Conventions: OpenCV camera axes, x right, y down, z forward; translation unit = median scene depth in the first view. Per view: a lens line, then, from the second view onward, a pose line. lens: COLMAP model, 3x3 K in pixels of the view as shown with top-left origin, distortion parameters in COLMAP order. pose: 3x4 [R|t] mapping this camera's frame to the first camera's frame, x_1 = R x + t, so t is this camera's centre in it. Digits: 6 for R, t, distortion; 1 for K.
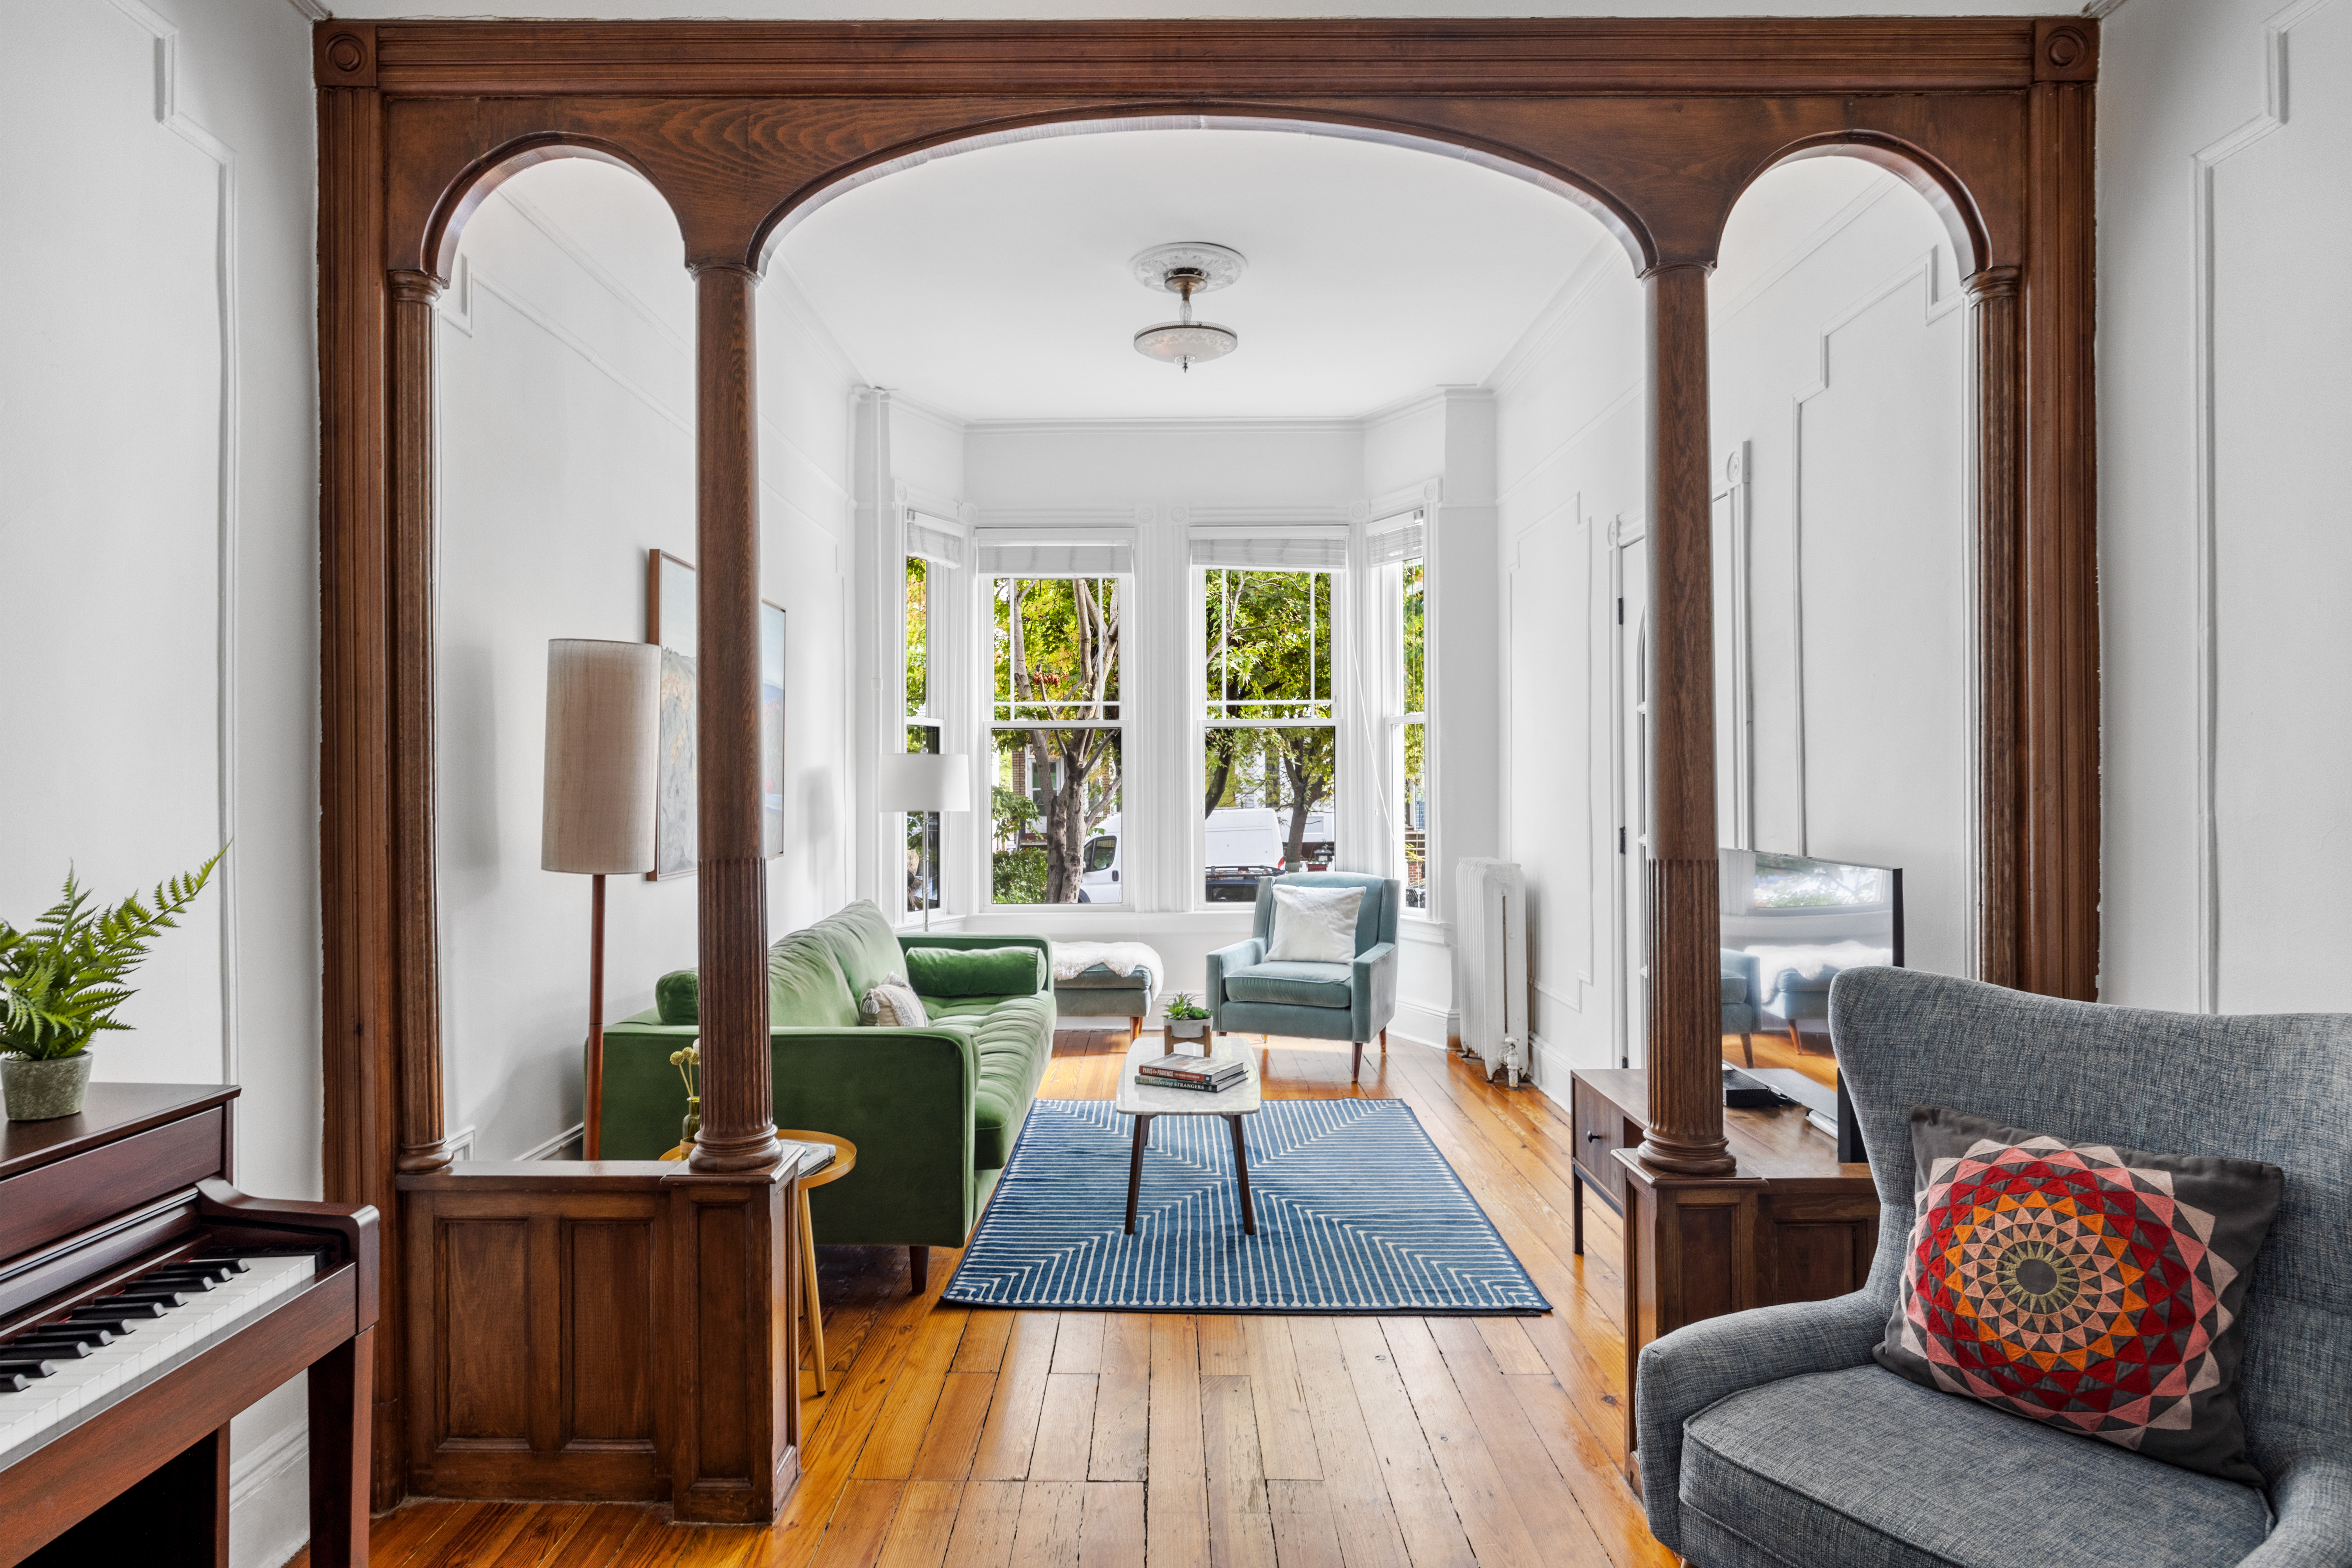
lens RADIAL K [[1312.2, 0, 1127.8], [0, 1312.2, 787.3], [0, 0, 1]] dist [-0.004831, -0.000649]
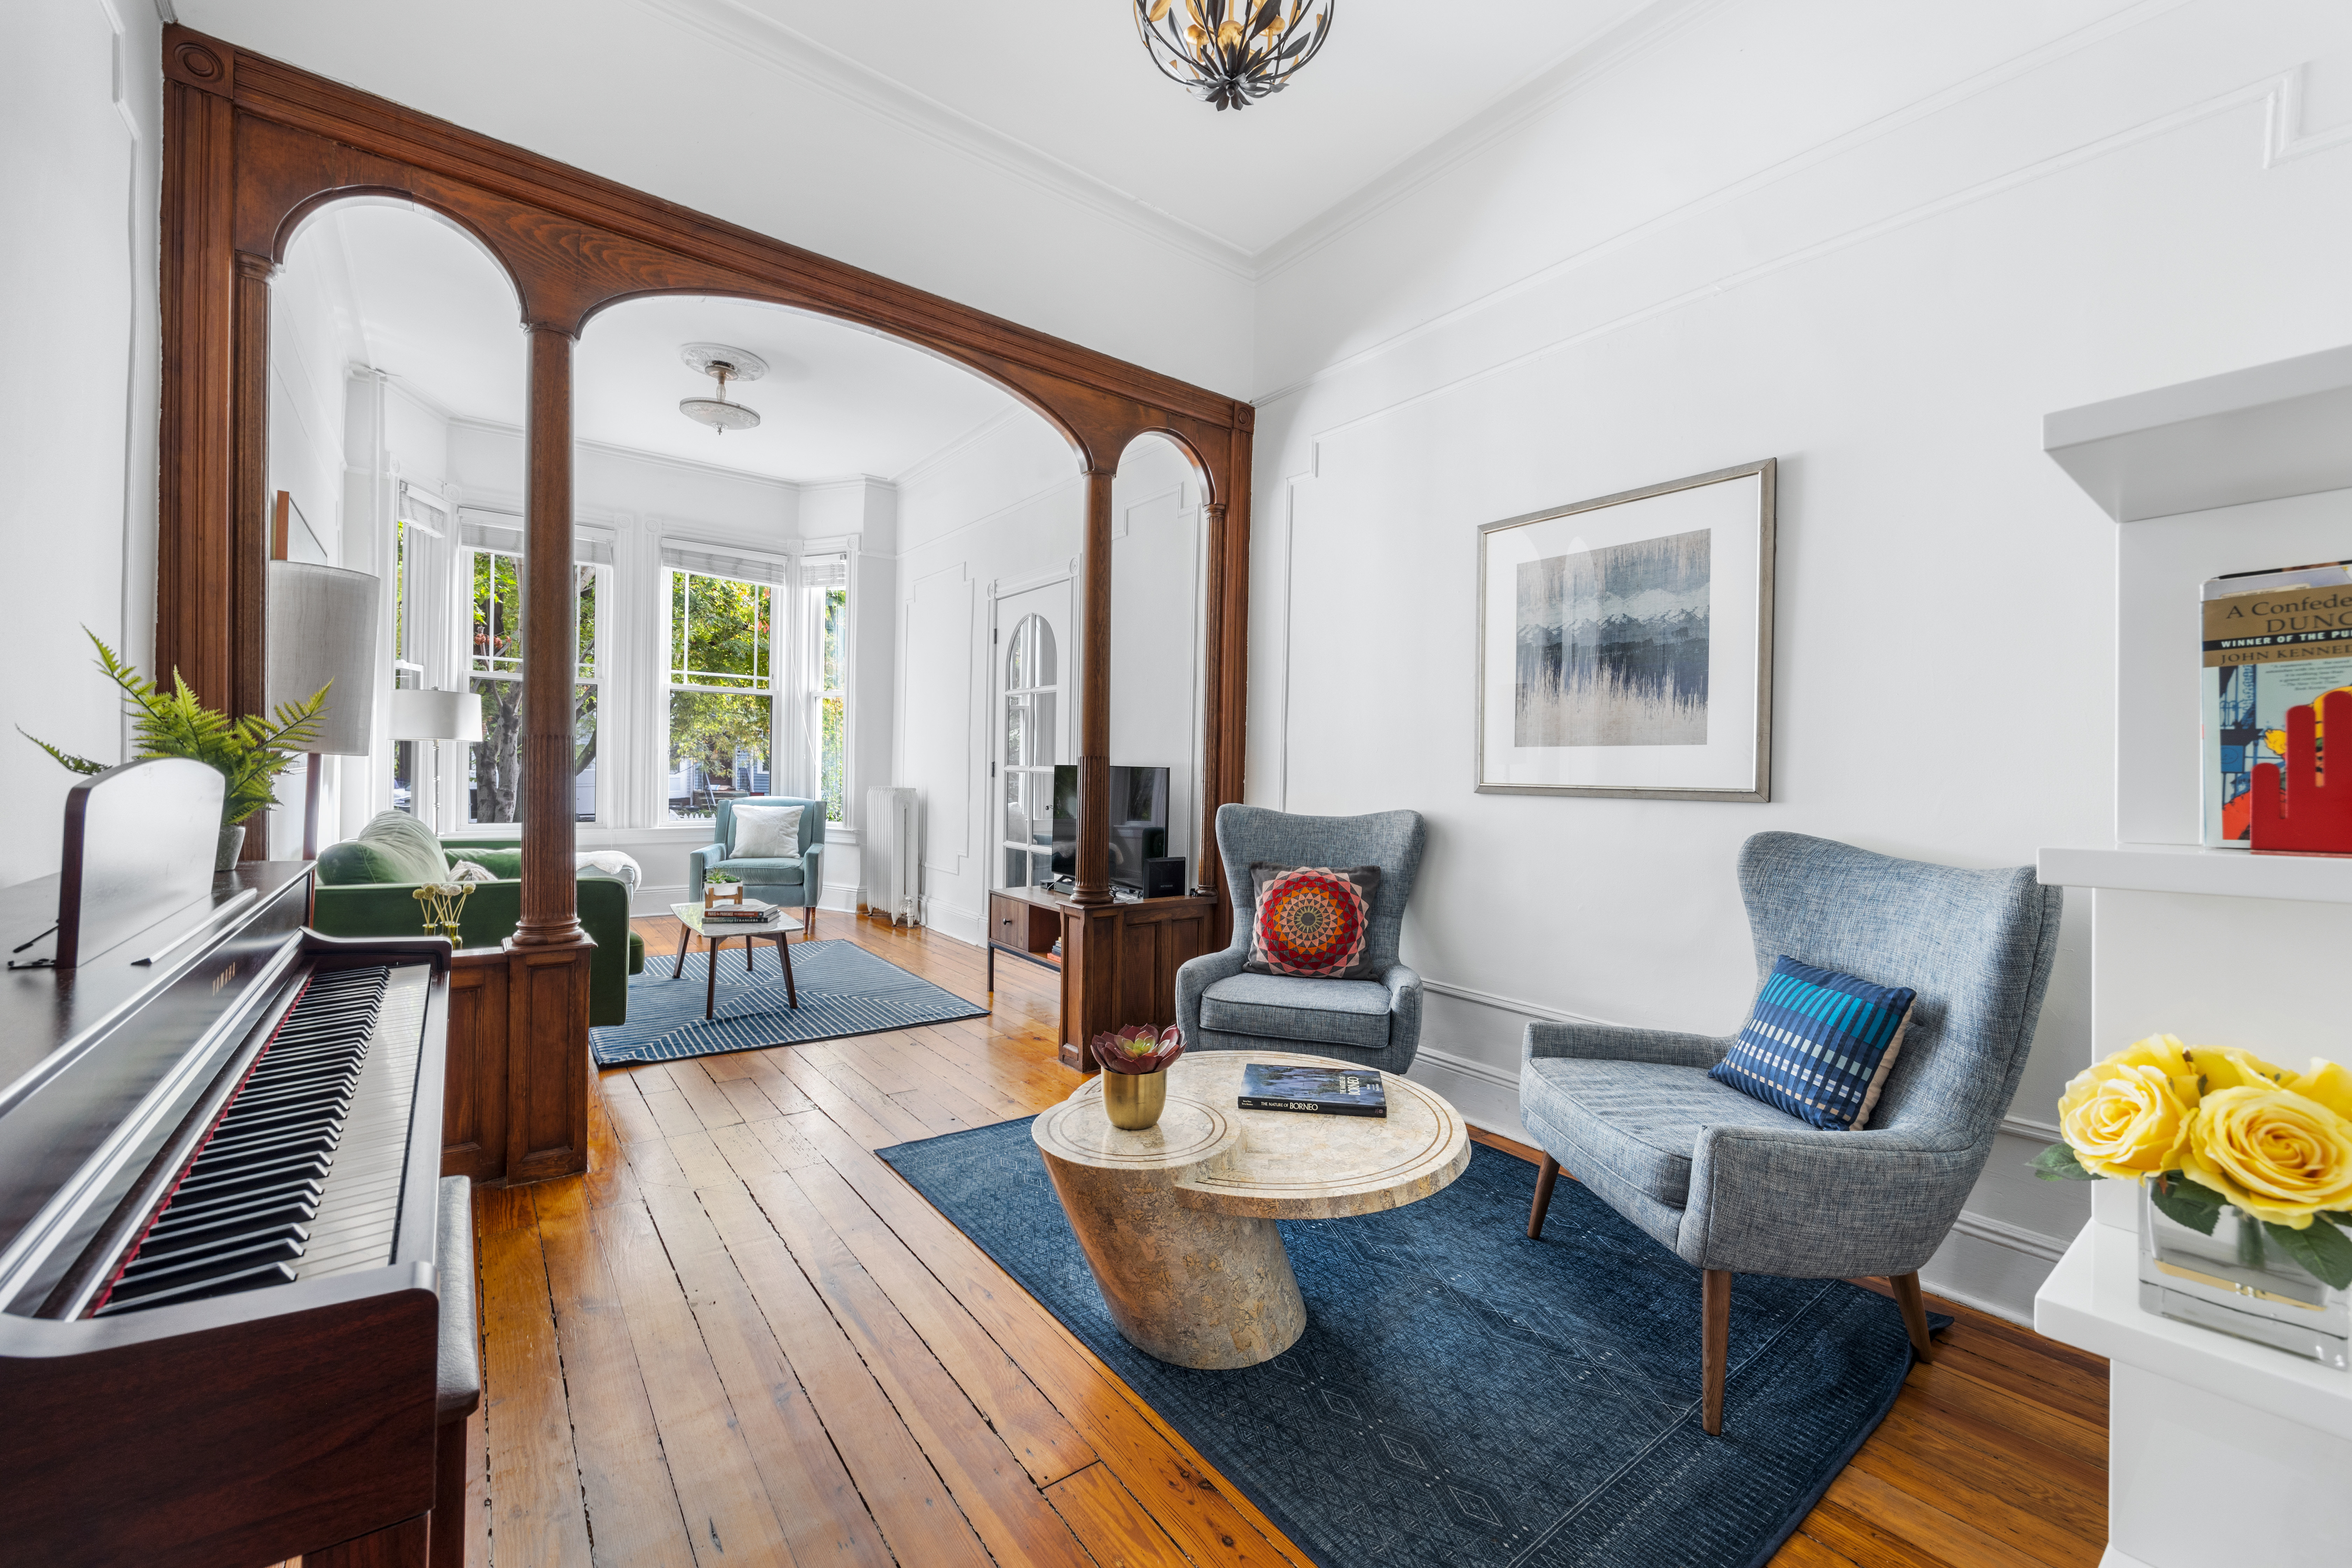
lens RADIAL K [[984.4, 0, 1198.8], [0, 984.4, 787.7], [0, 0, 1]] dist [0.001457, 0.000129]
pose [[0.770134, 0.013235, 0.637744, -0.269831], [-0.024749, 0.999652, 0.009142, 0.051464], [-0.637401, -0.022824, 0.770194, -0.191306]]
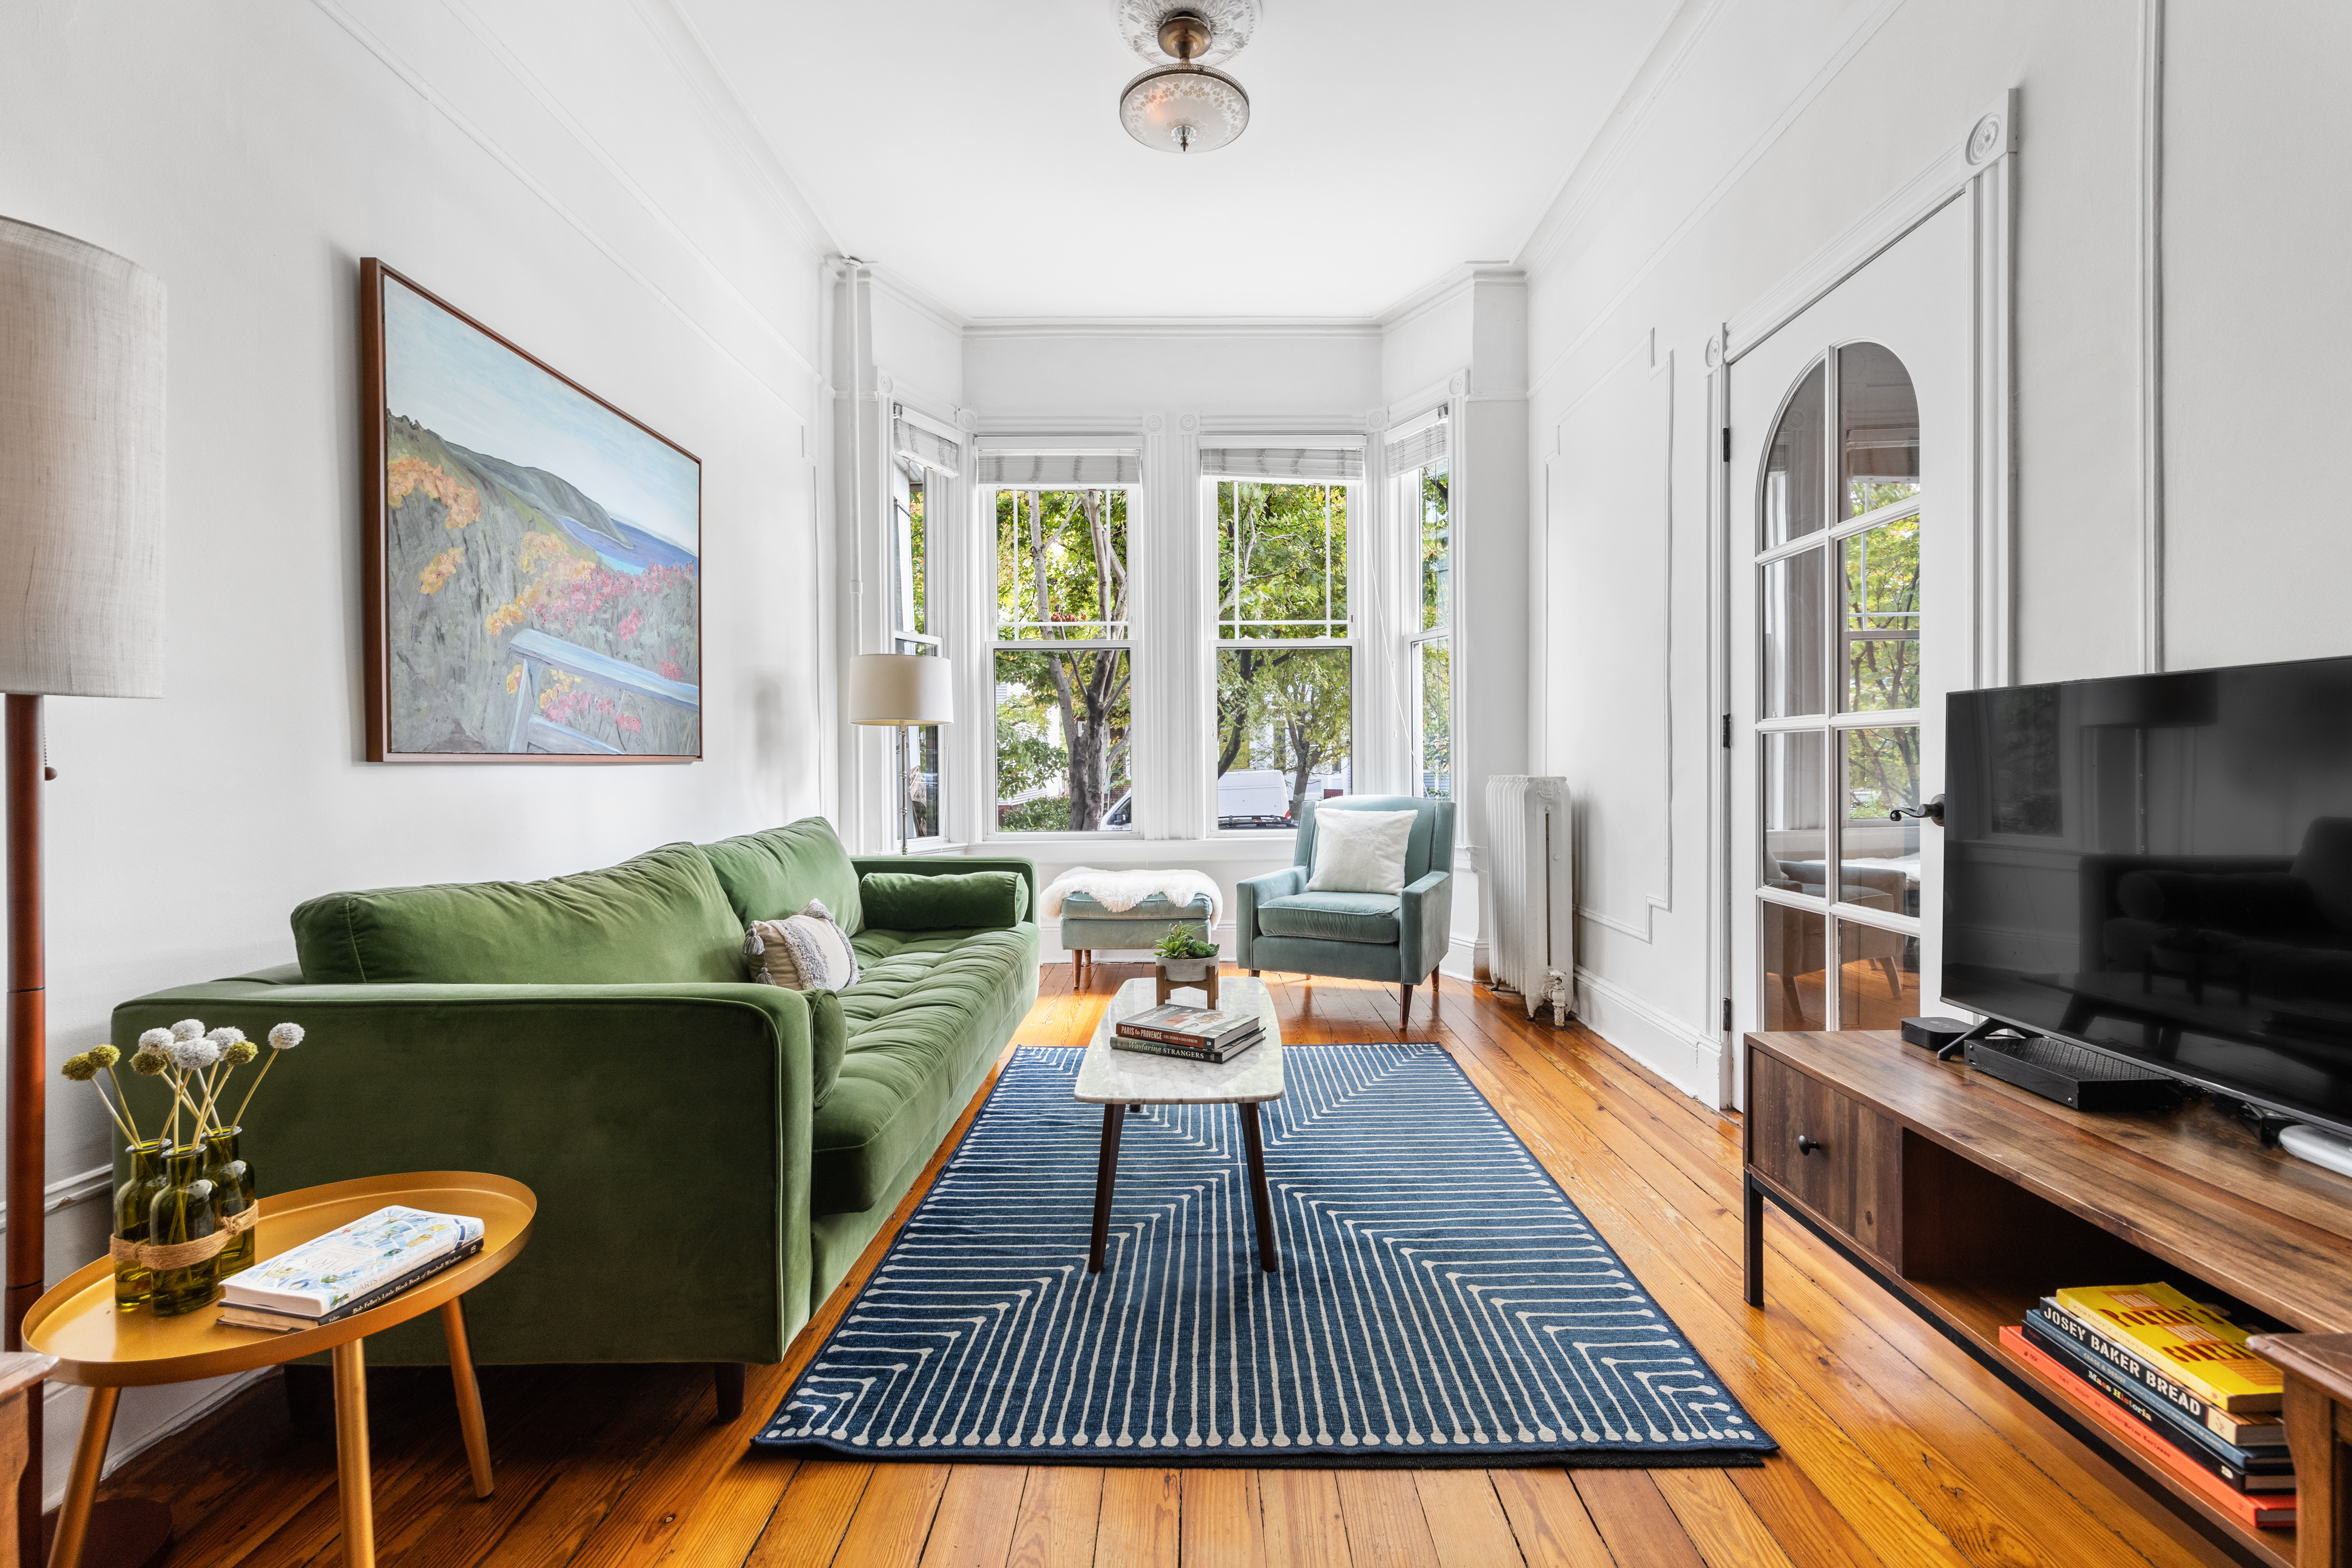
lens RADIAL K [[984.4, 0, 1198.8], [0, 984.4, 787.7], [0, 0, 1]] dist [0.001457, 0.000129]
pose [[0.999538, -0.003153, 0.030241, 0.038426], [0.002596, 0.999827, 0.018432, 0.071187], [-0.030293, -0.018345, 0.999373, 0.454699]]
